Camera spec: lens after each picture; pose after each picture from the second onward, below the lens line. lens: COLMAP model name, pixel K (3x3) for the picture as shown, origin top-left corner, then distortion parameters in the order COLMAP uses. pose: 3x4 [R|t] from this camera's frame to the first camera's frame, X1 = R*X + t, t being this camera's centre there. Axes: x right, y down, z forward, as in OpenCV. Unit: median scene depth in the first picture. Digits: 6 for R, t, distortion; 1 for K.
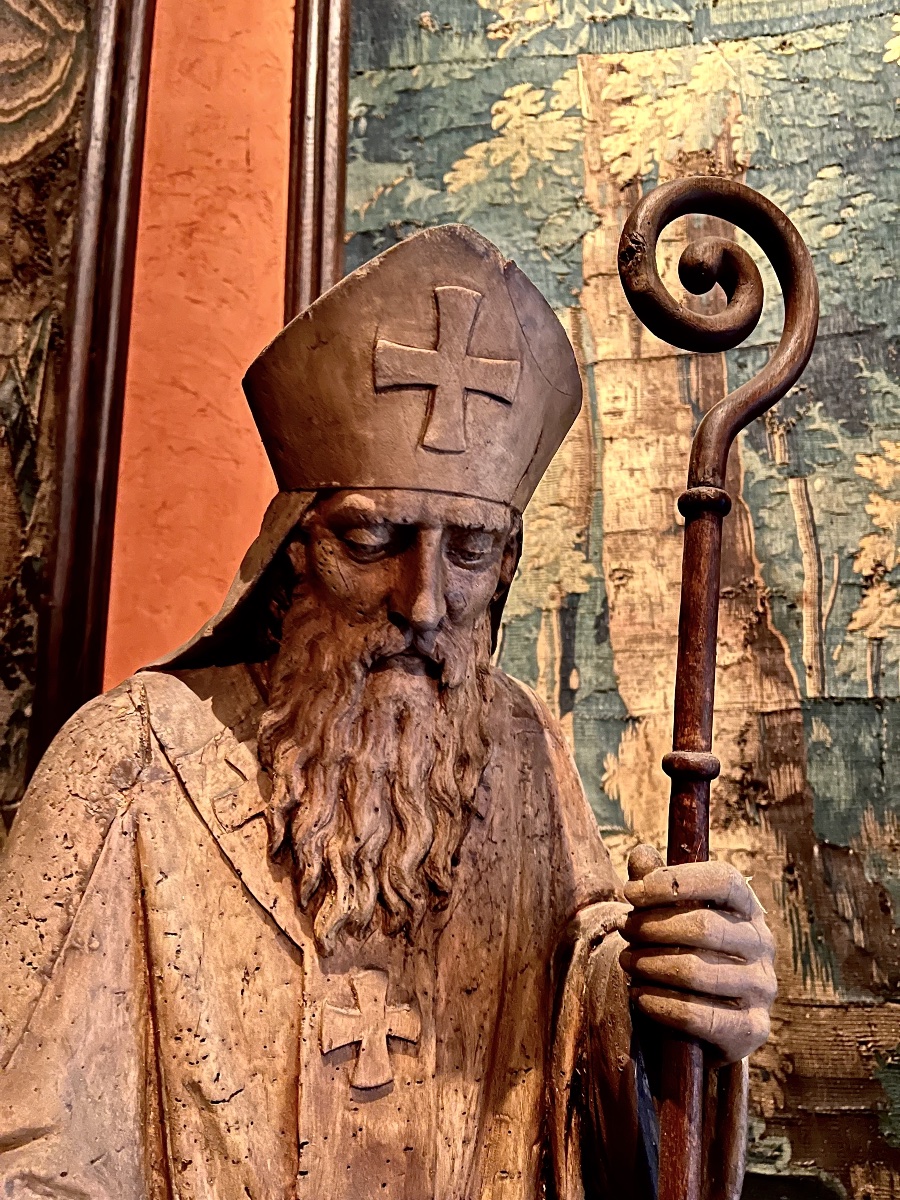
lens RADIAL K [[909.2, 0, 460.6], [0, 909.2, 594.1], [0, 0, 1]] dist [0.051435, -0.060079]
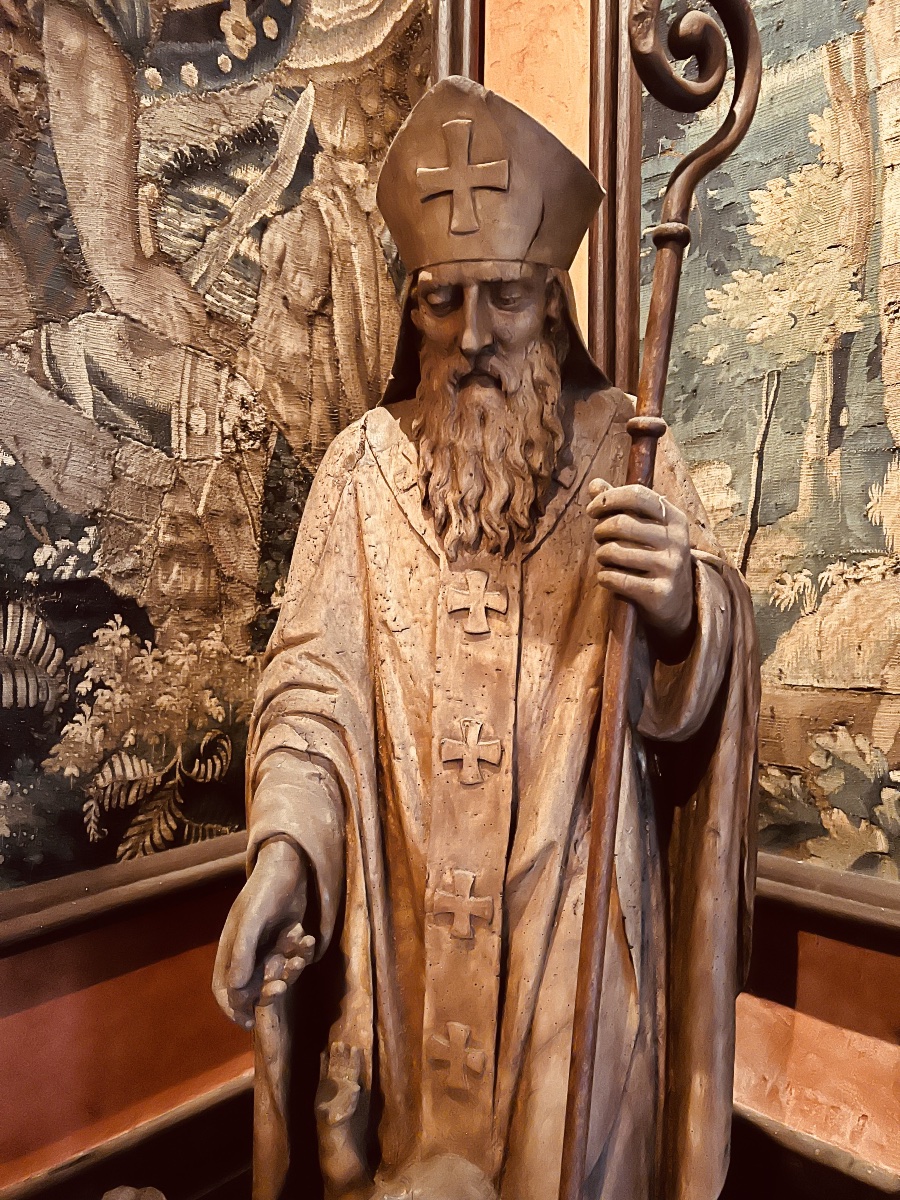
lens RADIAL K [[909.2, 0, 439.4], [0, 909.2, 594.6], [0, 0, 1]] dist [0.051435, -0.060079]
pose [[0.838922, 0.019635, -0.543897, 0.322447], [0.090618, 0.980360, 0.175163, 0.068326], [0.536654, -0.196235, 0.820667, -0.173020]]
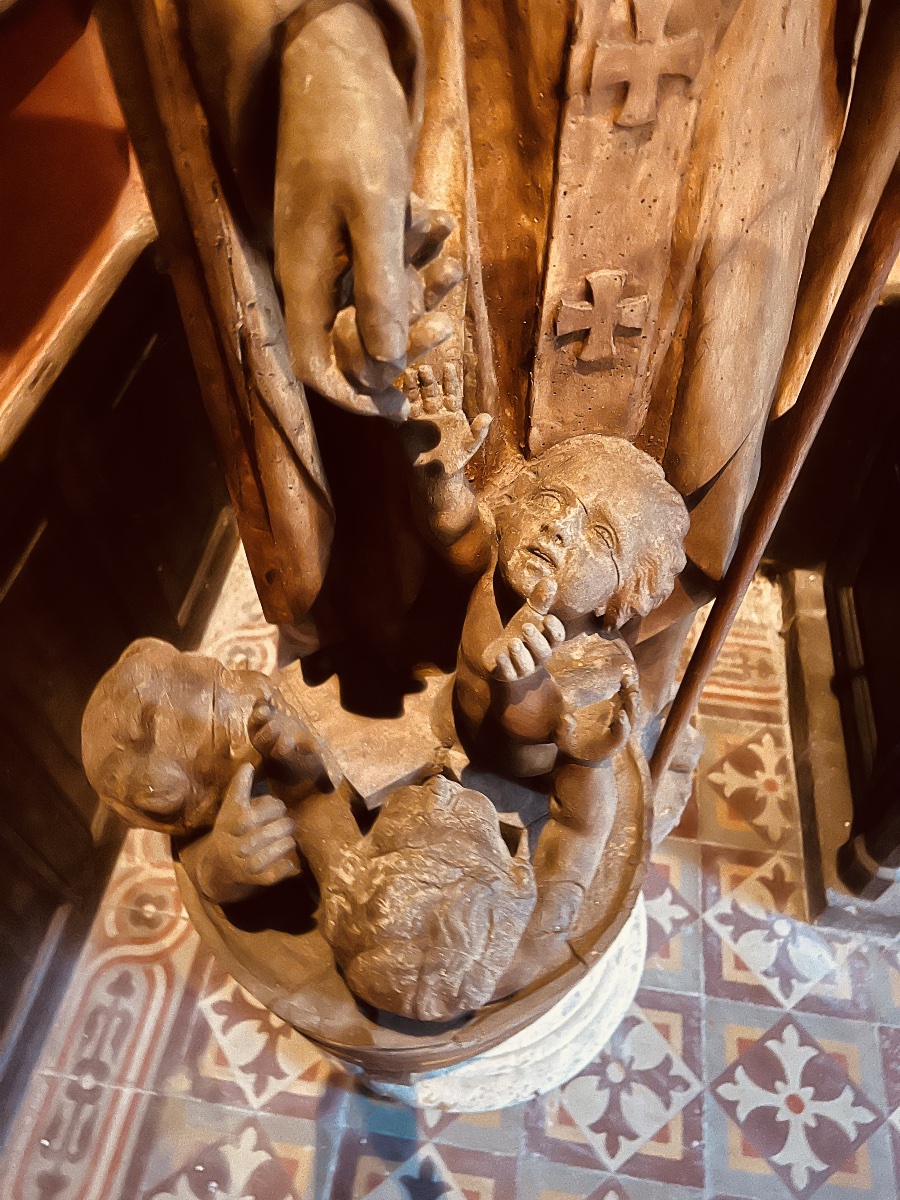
lens RADIAL K [[909.2, 0, 439.0], [0, 909.2, 609.3], [0, 0, 1]] dist [0.051435, -0.060079]
pose [[0.999457, -0.032119, -0.007343, -0.127473], [0.021546, 0.468530, 0.883185, 0.203076], [-0.024926, -0.882863, 0.468968, 0.002430]]
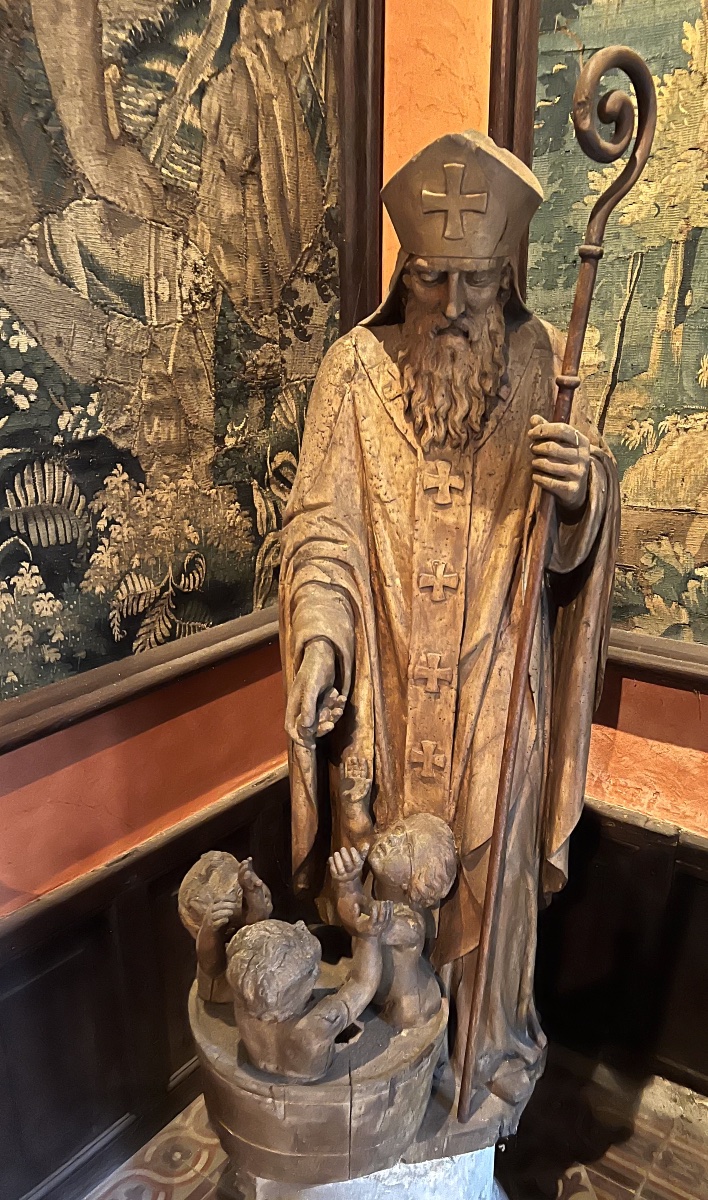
lens RADIAL K [[966.6, 0, 400.6], [0, 966.6, 649.4], [0, 0, 1]] dist [0.049702, -0.052497]
pose [[0.912473, 0.144714, -0.382689, 0.374804], [0.060337, 0.877533, 0.475705, -0.168632], [0.404663, -0.457159, 0.791993, -0.579708]]
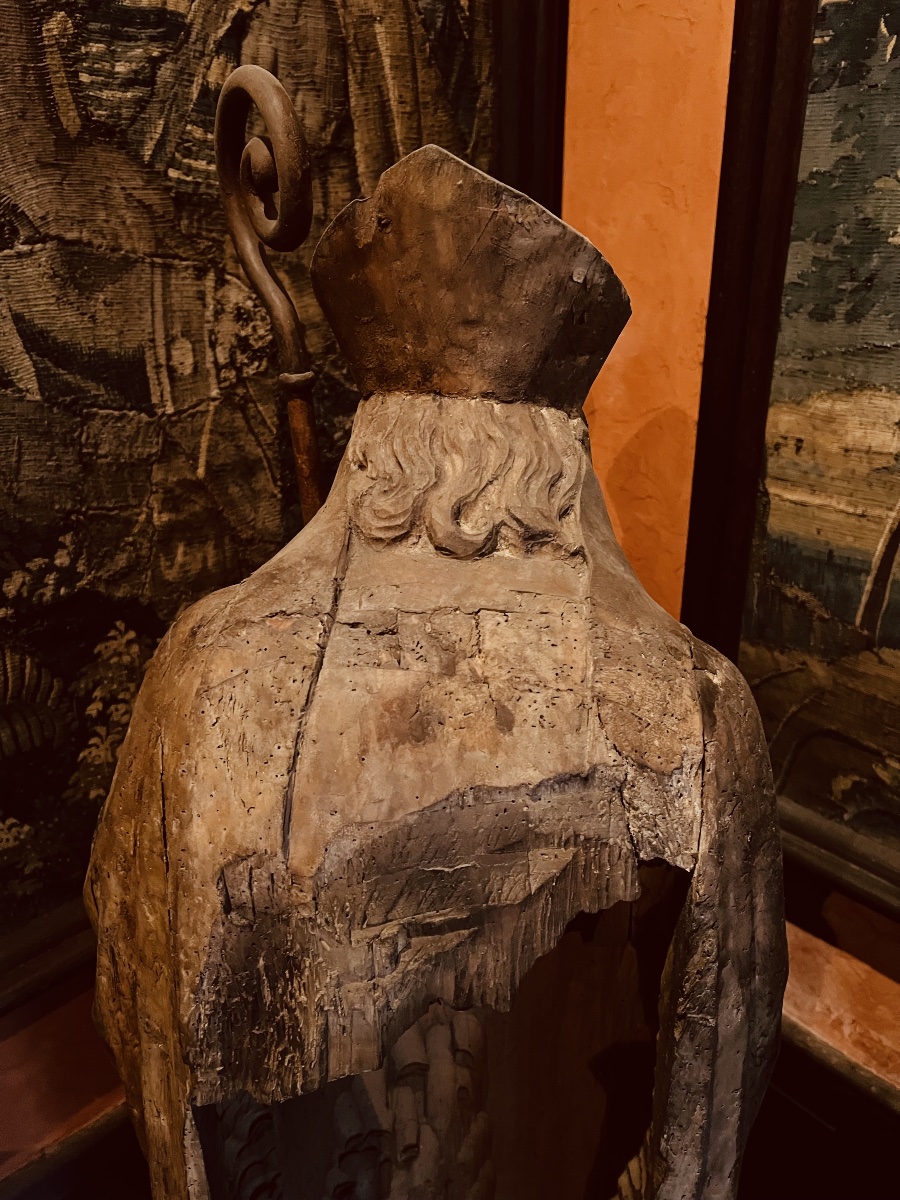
lens RADIAL K [[909.2, 0, 436.8], [0, 909.2, 603.8], [0, 0, 1]] dist [0.051435, -0.060079]
pose [[0.795776, 0.242878, -0.554754, 0.166727], [0.131720, 0.824704, 0.550012, -0.228051], [0.591093, -0.510758, 0.624287, 0.135172]]
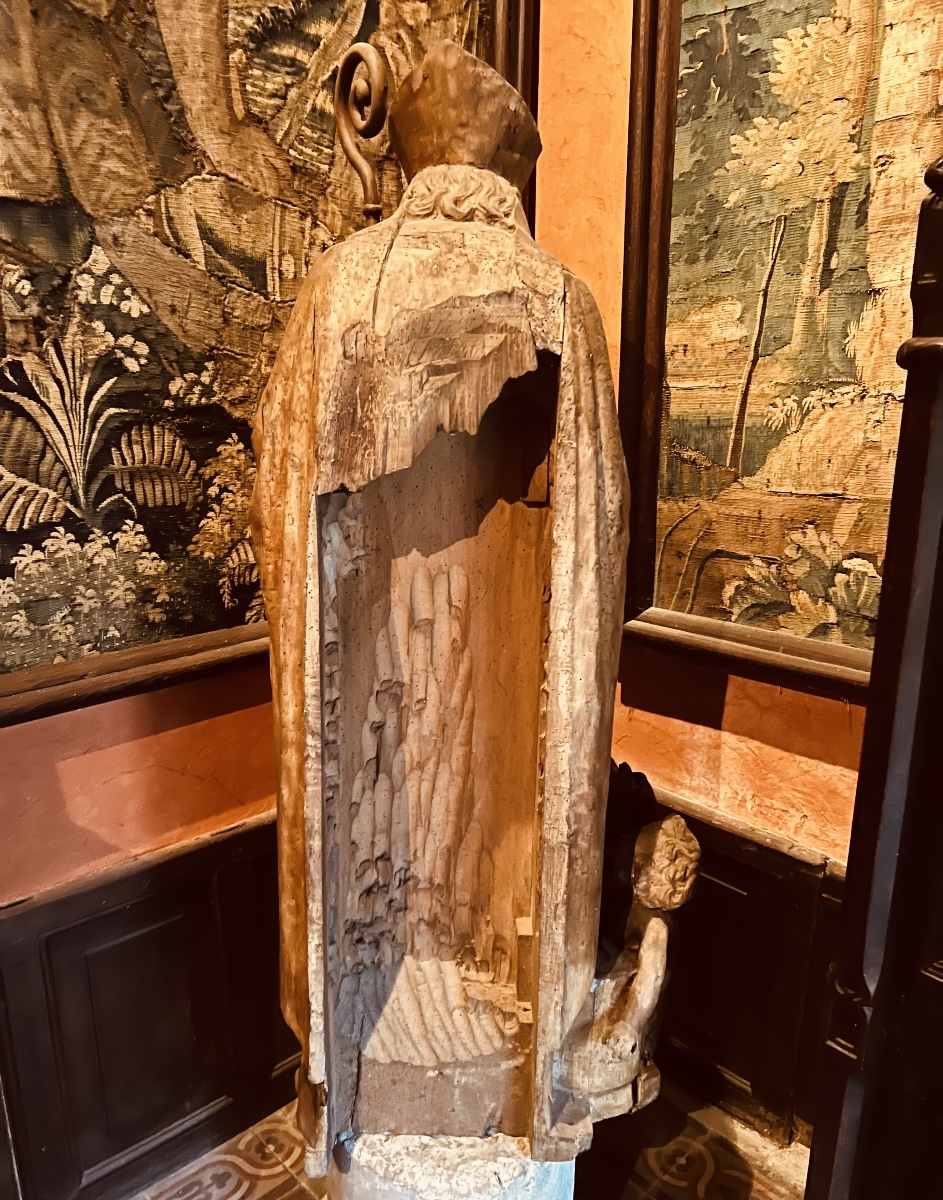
lens RADIAL K [[946.4, 0, 474.1], [0, 946.4, 634.7], [0, 0, 1]] dist [0.042792, -0.044599]
pose [[0.806342, 0.158371, -0.569852, 0.564981], [0.101762, 0.911967, 0.397443, -0.008524], [0.582630, -0.378464, 0.719241, -0.424086]]
